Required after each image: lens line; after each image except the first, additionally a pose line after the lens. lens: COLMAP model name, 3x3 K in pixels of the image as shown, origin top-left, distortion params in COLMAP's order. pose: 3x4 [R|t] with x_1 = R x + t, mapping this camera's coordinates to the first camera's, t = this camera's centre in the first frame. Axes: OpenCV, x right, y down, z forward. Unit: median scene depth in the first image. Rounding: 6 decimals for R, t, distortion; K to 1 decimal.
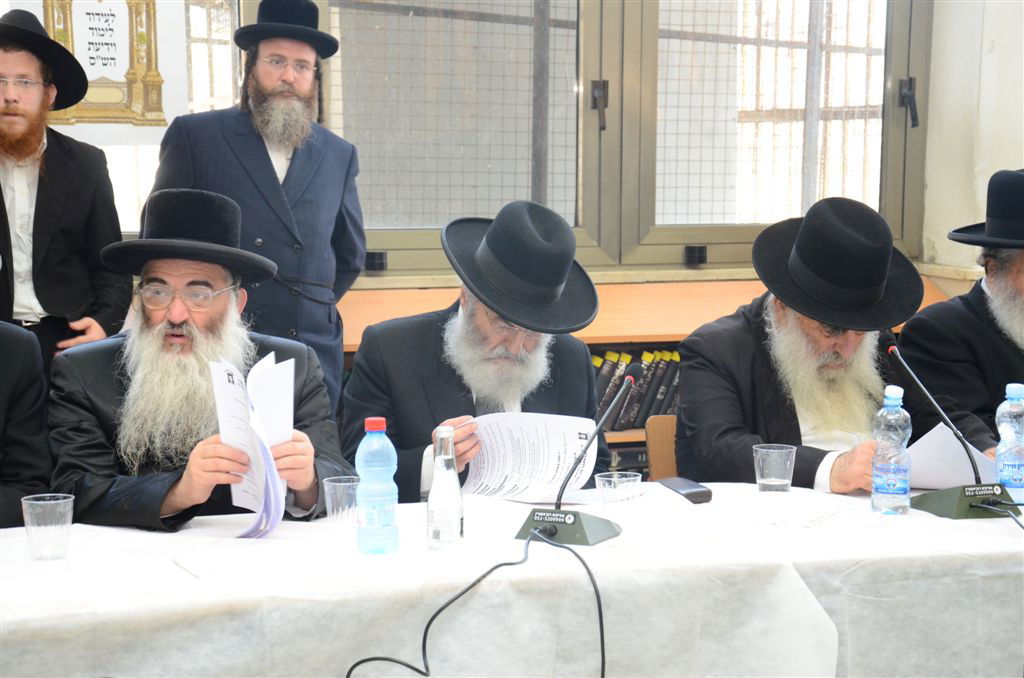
lens RADIAL K [[2233.3, 0, 512.0], [0, 2233.3, 339.0], [0, 0, 1]] dist [0.521145, 0.043215]
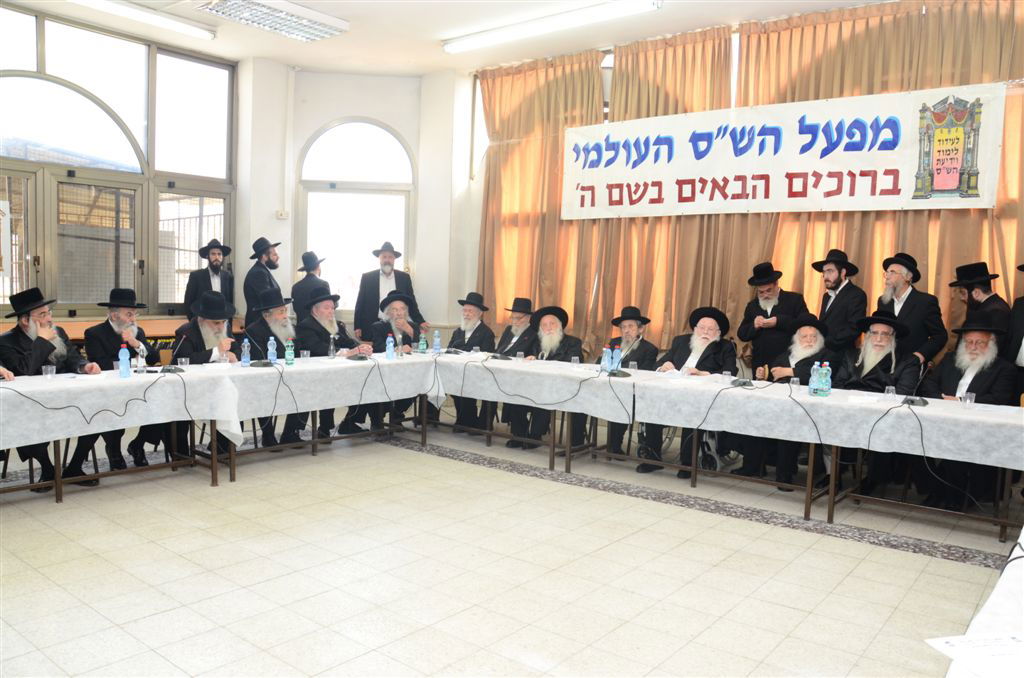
lens RADIAL K [[792.3, 0, 512.0], [0, 792.3, 339.0], [0, 0, 1]] dist [-0.285973, -0.003464]
pose [[0.845547, -0.001210, 0.533900, -0.086357], [0.009648, 0.999869, -0.013013, 0.024743], [-0.533814, 0.016155, 0.845448, -0.236458]]
